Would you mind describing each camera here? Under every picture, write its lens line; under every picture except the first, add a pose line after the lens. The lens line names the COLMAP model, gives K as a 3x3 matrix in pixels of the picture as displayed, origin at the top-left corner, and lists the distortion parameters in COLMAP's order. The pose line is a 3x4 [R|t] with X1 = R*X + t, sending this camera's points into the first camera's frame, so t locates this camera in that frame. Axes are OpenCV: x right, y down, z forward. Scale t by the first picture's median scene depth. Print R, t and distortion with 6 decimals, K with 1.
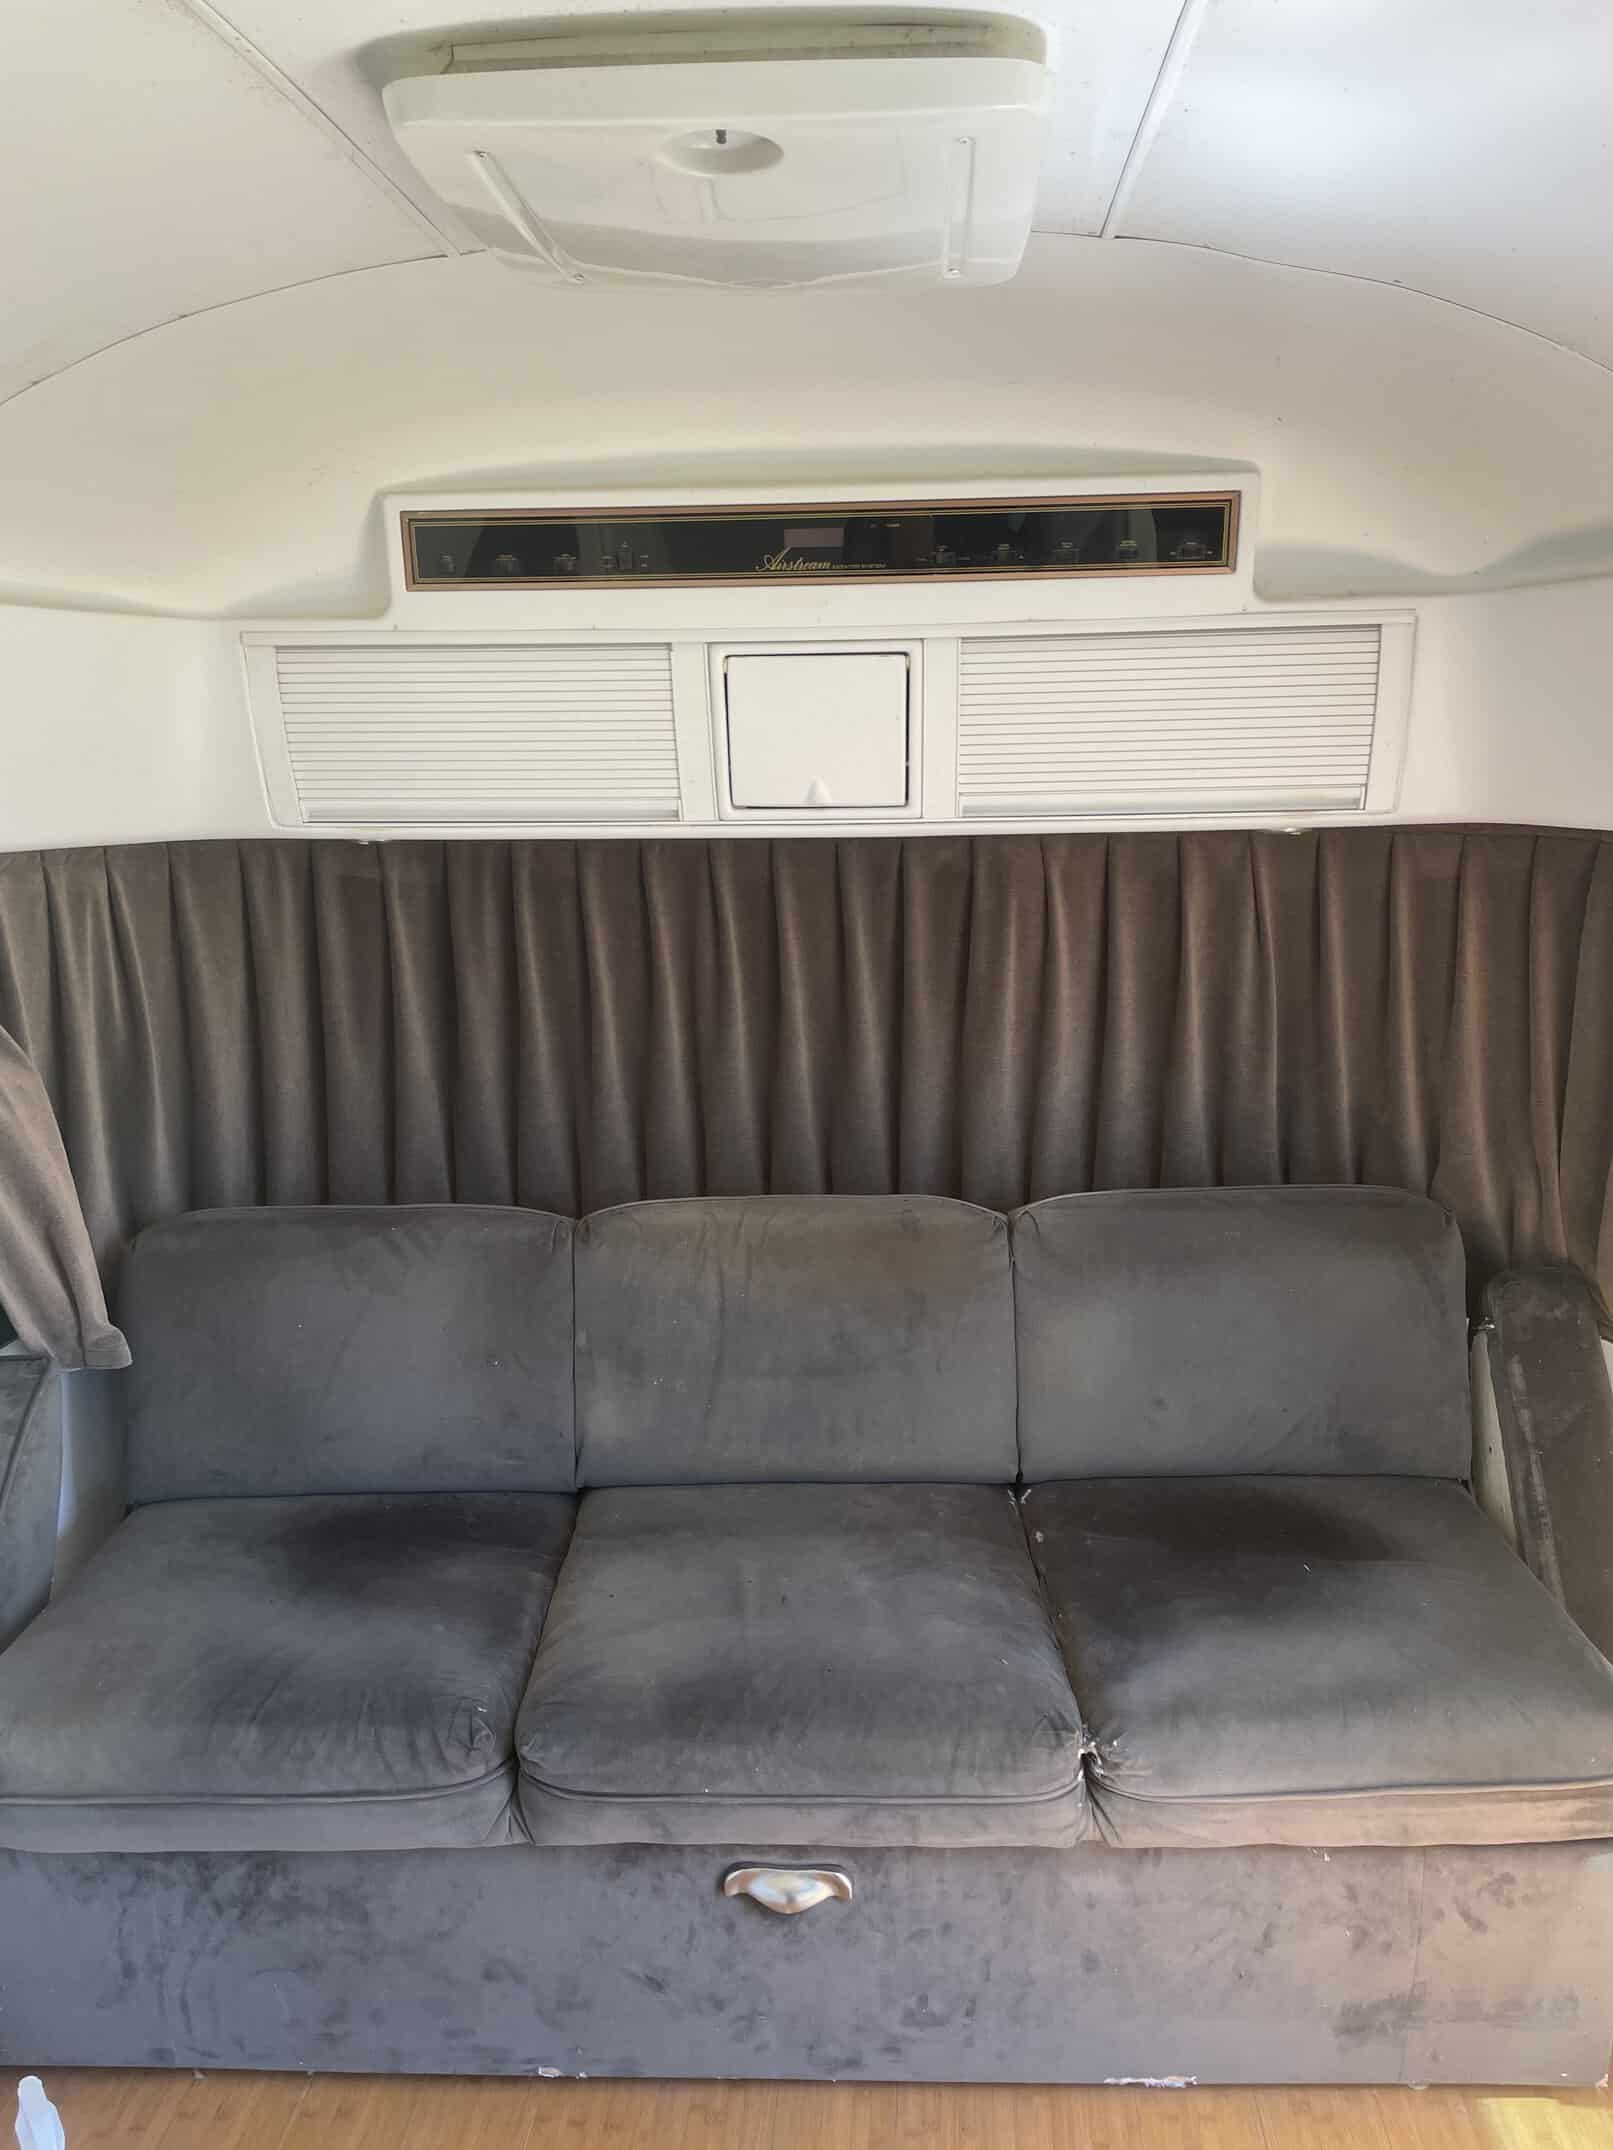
lens RADIAL K [[1629.9, 0, 809.1], [0, 1629.9, 1085.0], [0, 0, 1]] dist [0.069128, -0.064234]
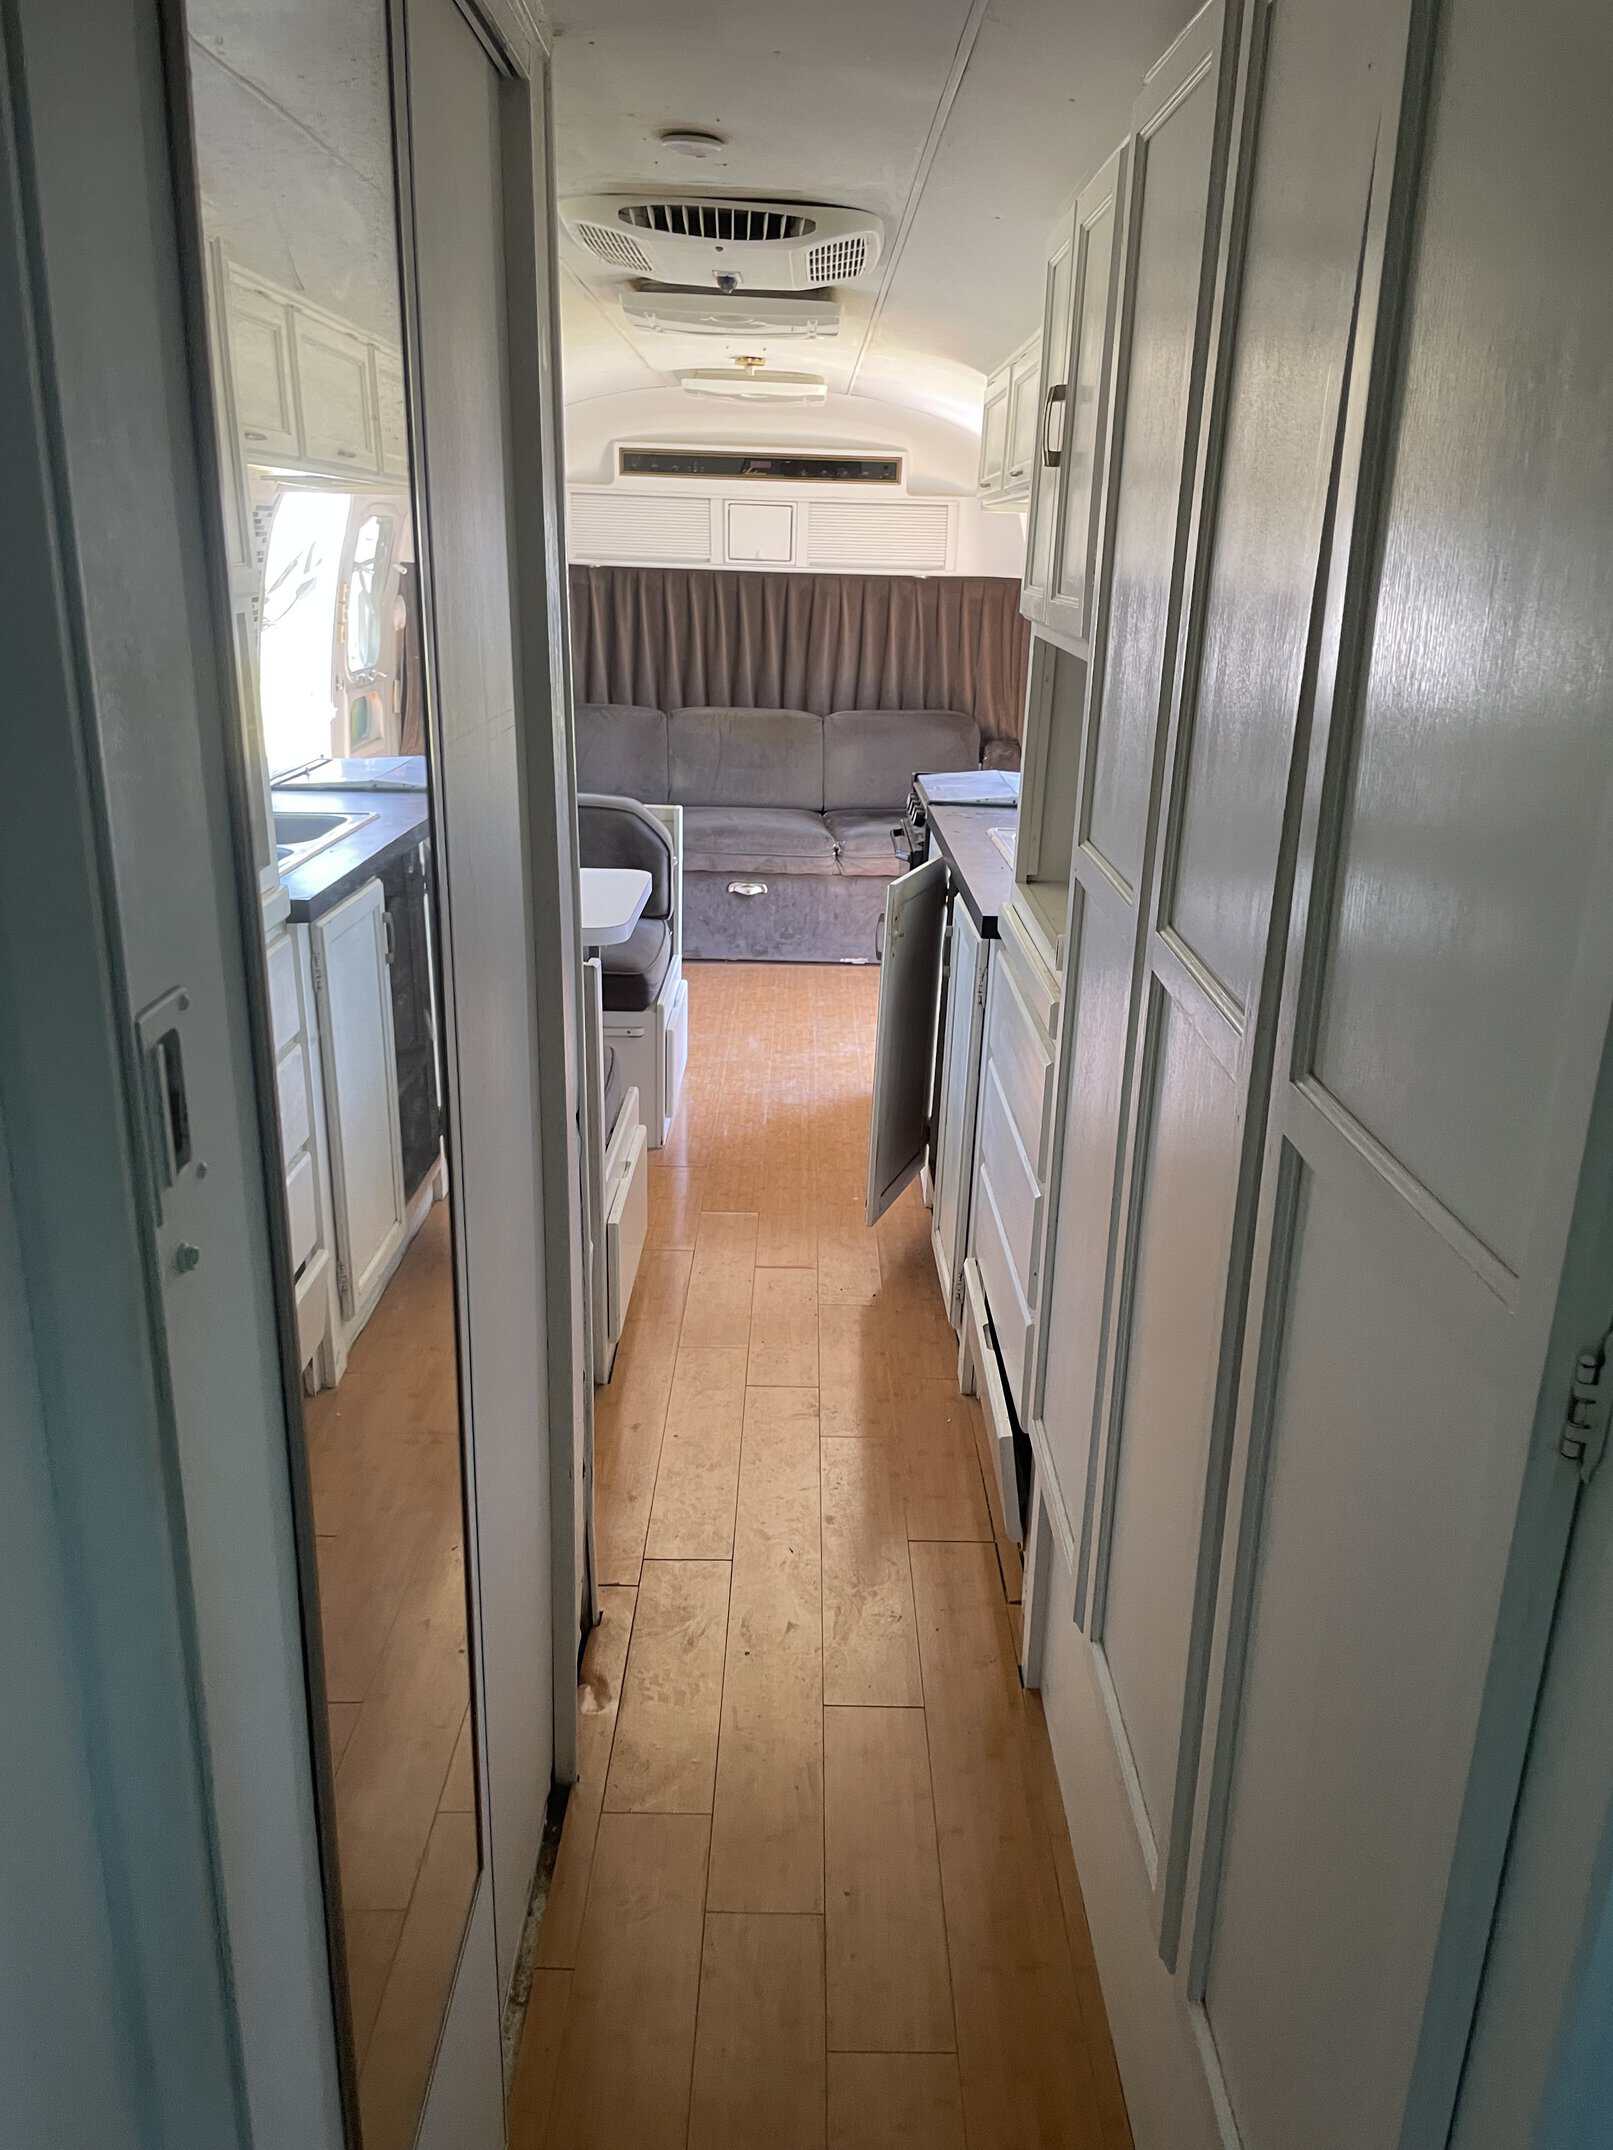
lens RADIAL K [[1629.9, 0, 830.3], [0, 1629.9, 1084.2], [0, 0, 1]] dist [0.069128, -0.064234]
pose [[0.995244, 0.016943, 0.095925, -0.129929], [-0.026914, 0.994252, 0.103626, 0.441470], [-0.093618, -0.105715, 0.989980, -1.950090]]
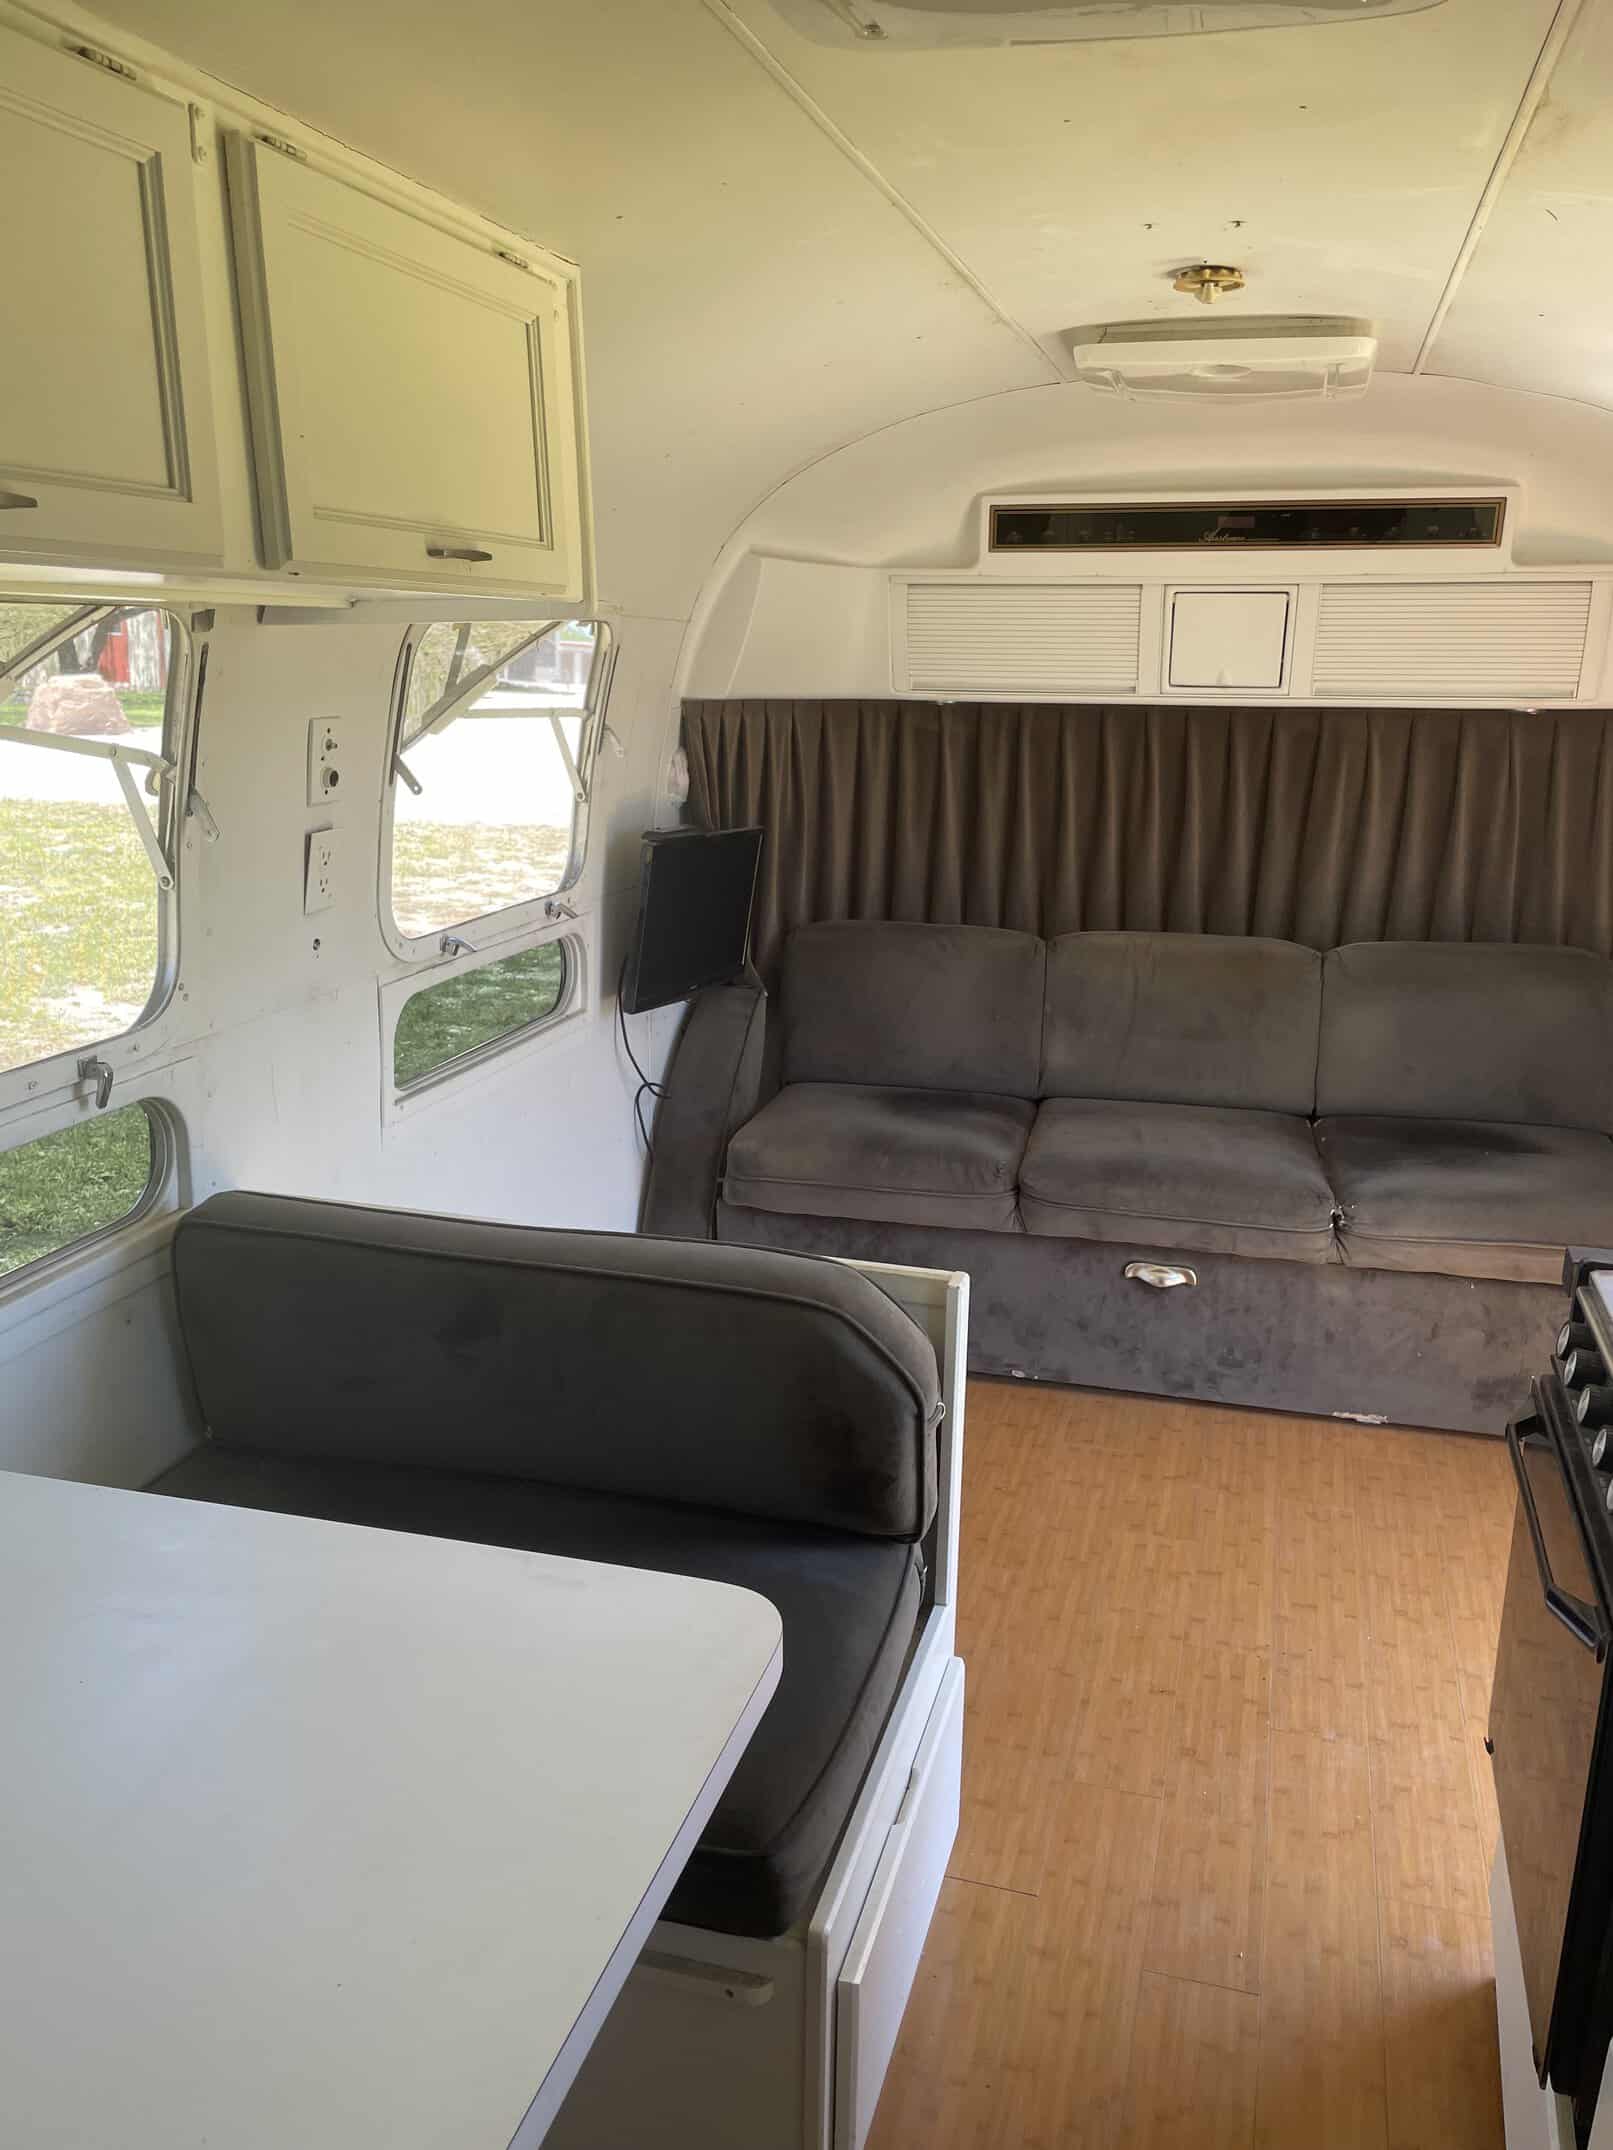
lens RADIAL K [[1629.9, 0, 829.8], [0, 1629.9, 1080.3], [0, 0, 1]] dist [0.069128, -0.064234]
pose [[0.978714, 0.078925, -0.189445, -0.037331], [-0.071068, 0.996320, 0.047923, 0.172564], [0.192530, -0.033439, 0.980721, -0.705354]]
